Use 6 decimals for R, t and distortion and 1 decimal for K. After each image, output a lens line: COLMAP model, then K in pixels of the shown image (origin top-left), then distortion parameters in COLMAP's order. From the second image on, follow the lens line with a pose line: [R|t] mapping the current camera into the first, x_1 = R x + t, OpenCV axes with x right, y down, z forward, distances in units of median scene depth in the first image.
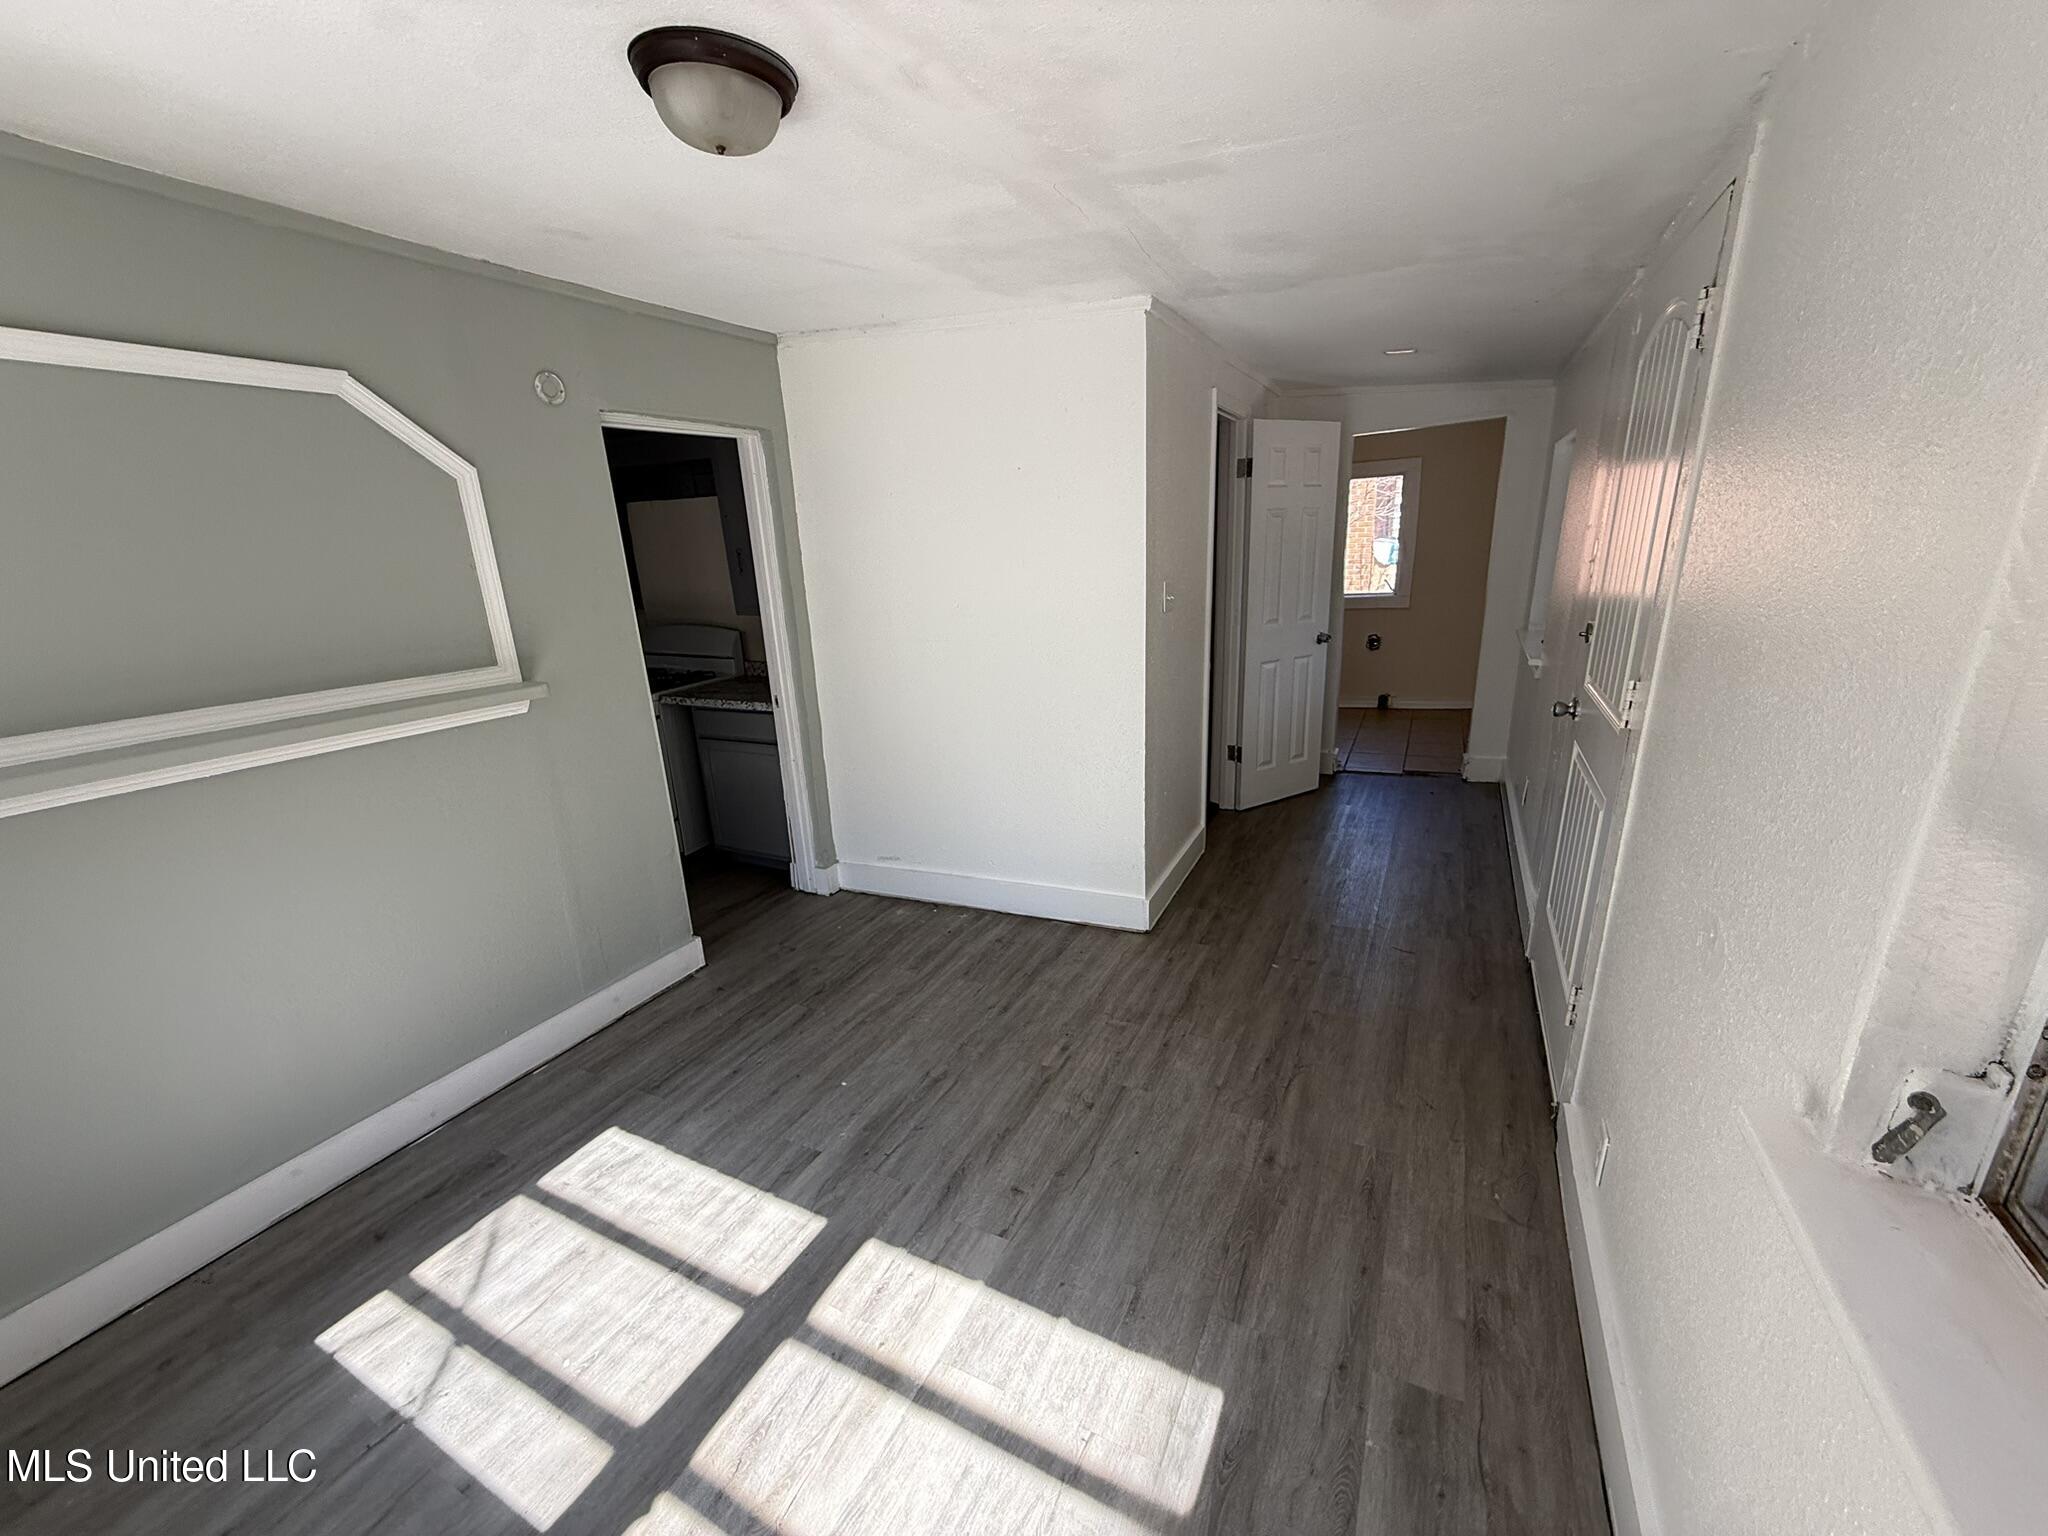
lens RADIAL K [[813.4, 0, 1021.6], [0, 813.4, 776.5], [0, 0, 1]] dist [0.000353, 0.000563]
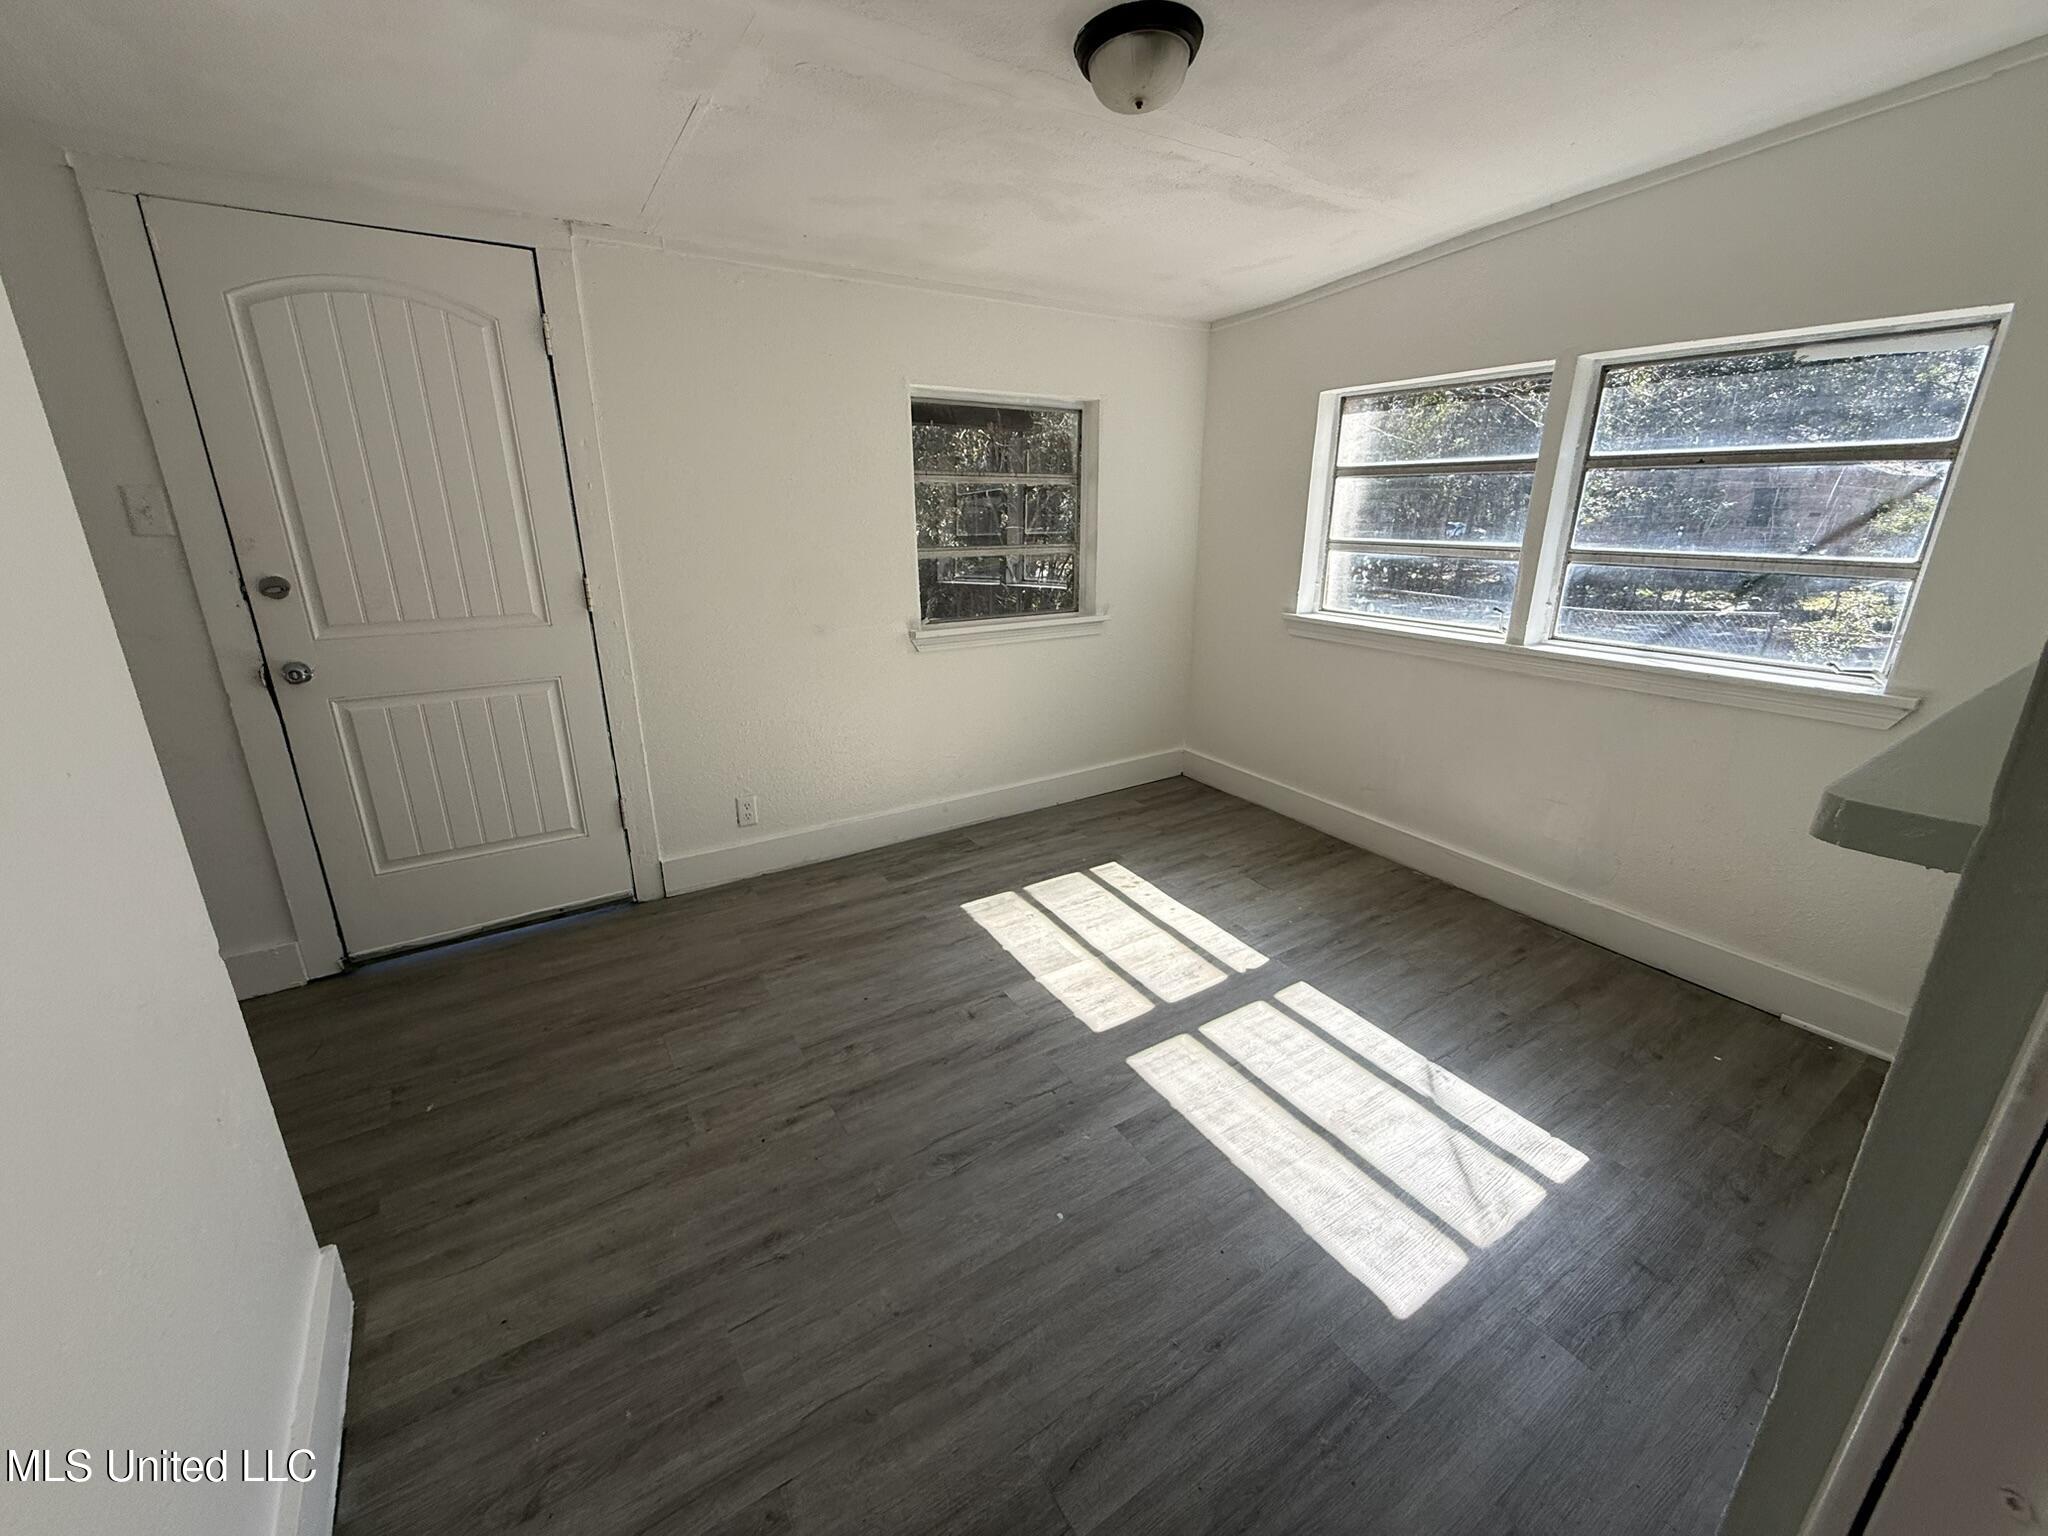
lens RADIAL K [[813.4, 0, 1018.6], [0, 813.4, 762.7], [0, 0, 1]] dist [0.000353, 0.000563]
pose [[-0.866719, -0.102078, 0.488241, -0.615779], [0.185672, 0.842467, 0.505741, -0.389324], [-0.462952, 0.528988, -0.711229, 1.651087]]
